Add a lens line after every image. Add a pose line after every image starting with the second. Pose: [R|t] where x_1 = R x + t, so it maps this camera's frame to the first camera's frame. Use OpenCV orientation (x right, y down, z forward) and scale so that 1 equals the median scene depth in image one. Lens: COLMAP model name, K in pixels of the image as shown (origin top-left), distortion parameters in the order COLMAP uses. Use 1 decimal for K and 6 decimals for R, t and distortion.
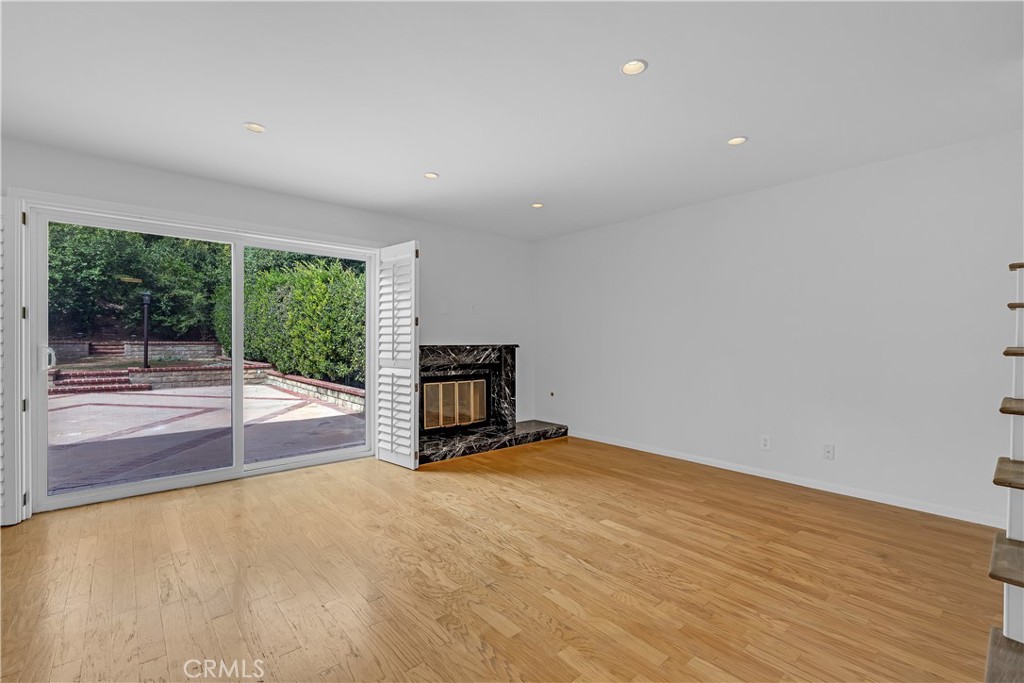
lens RADIAL K [[446.3, 0, 514.3], [0, 446.3, 341.8], [0, 0, 1]] dist [-0.010323, 0.000352]
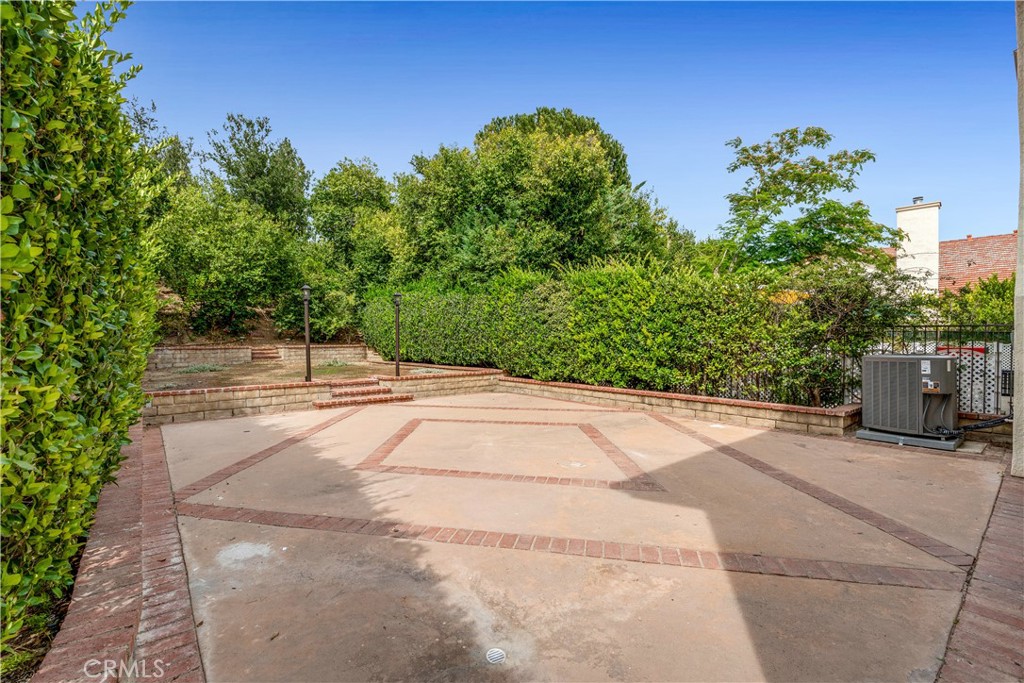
lens RADIAL K [[450.2, 0, 511.2], [0, 450.2, 339.1], [0, 0, 1]] dist [-0.004370, 0.000707]
pose [[0.999371, -0.010605, -0.033840, -0.533919], [0.010586, 0.999944, -0.000716, -0.012405], [0.033846, 0.000357, 0.999427, 0.077155]]
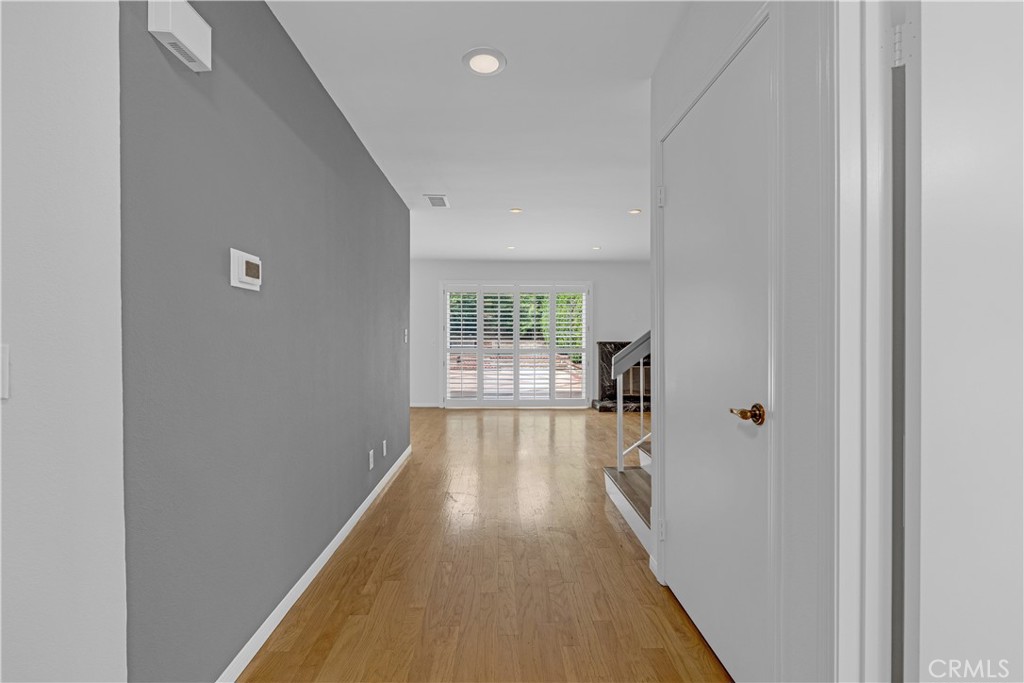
lens RADIAL K [[446.3, 0, 512.8], [0, 446.3, 339.7], [0, 0, 1]] dist [-0.010323, 0.000352]
pose [[0.772110, 0.000043, -0.635488, 0.196328], [-0.001401, 0.999998, -0.001635, 0.000542], [0.635487, 0.002153, 0.772109, -0.174473]]
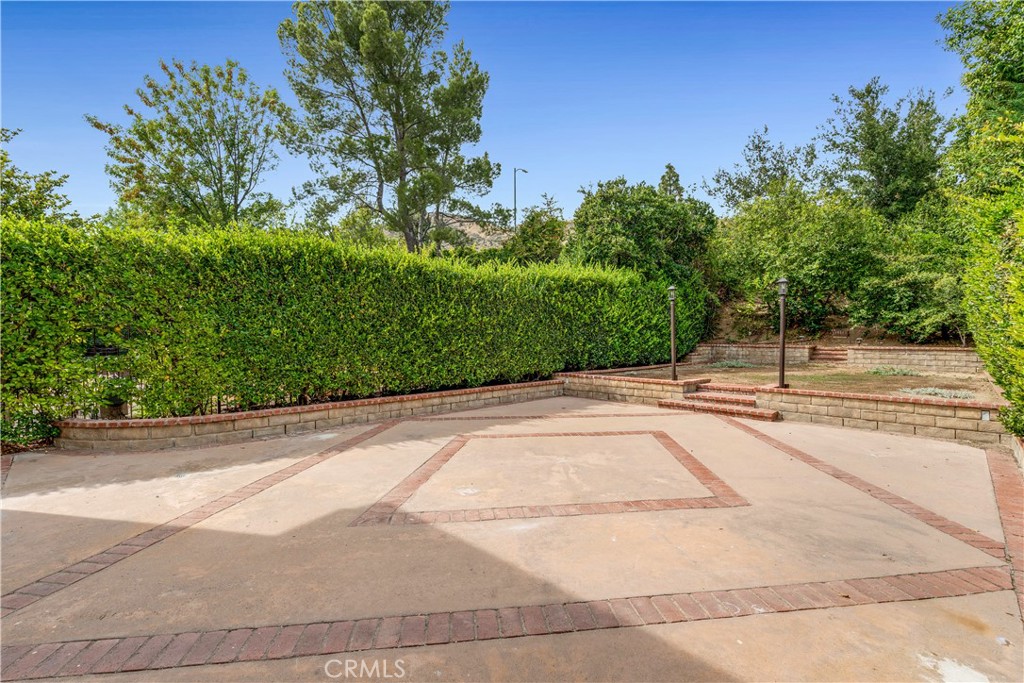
lens RADIAL K [[450.2, 0, 513.8], [0, 450.2, 337.3], [0, 0, 1]] dist [-0.004370, 0.000707]
pose [[0.064916, -0.005505, -0.997876, -0.144038], [-0.004749, 0.999972, -0.005826, -0.012828], [0.997879, 0.005118, 0.064888, 0.502835]]
